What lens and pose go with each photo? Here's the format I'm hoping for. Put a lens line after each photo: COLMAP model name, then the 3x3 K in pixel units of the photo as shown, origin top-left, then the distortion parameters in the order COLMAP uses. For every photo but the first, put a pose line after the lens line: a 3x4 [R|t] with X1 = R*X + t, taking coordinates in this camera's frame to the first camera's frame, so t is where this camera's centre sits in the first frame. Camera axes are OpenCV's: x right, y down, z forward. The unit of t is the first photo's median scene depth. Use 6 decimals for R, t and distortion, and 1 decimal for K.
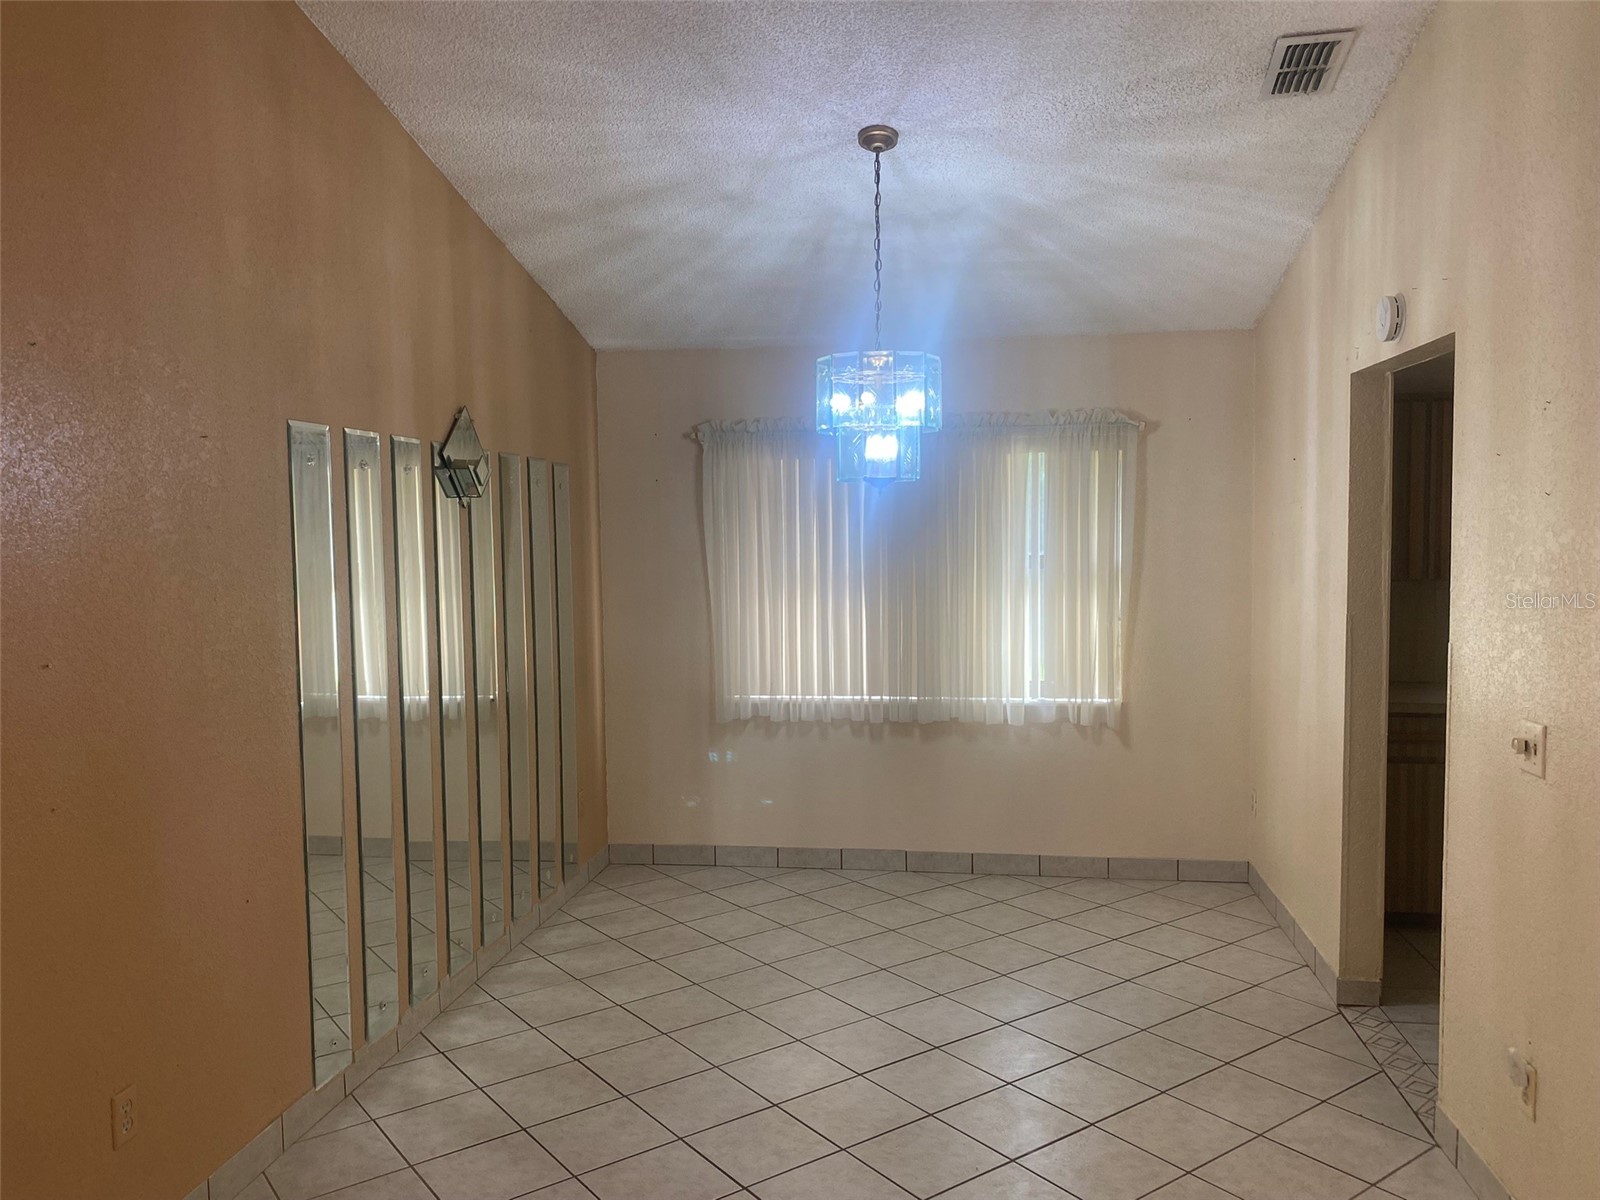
lens RADIAL K [[1213.2, 0, 796.6], [0, 1213.2, 608.6], [0, 0, 1]] dist [0.042171, -0.041750]
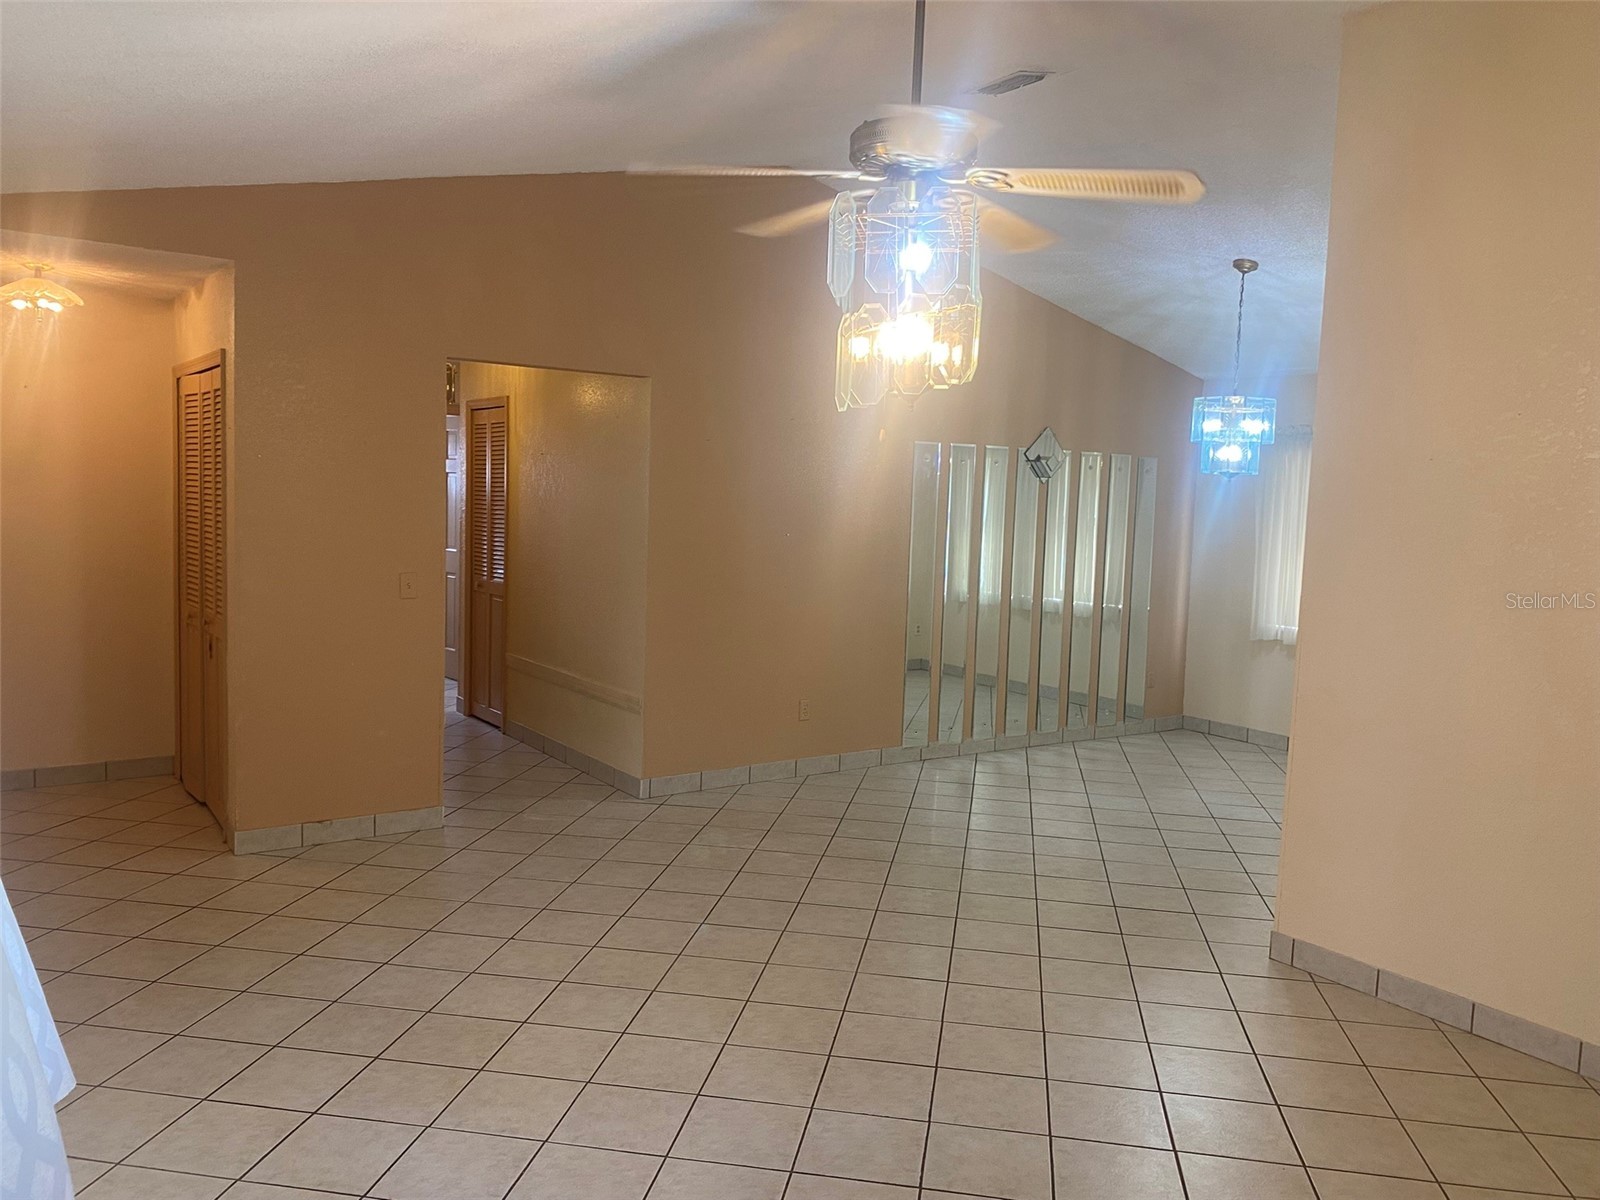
lens RADIAL K [[1213.2, 0, 800.8], [0, 1213.2, 597.3], [0, 0, 1]] dist [0.042171, -0.041750]
pose [[0.699771, 0.092729, -0.708324, 0.838242], [-0.087449, 0.995202, 0.043893, 0.040072], [0.708995, 0.031227, 0.704522, -0.561895]]
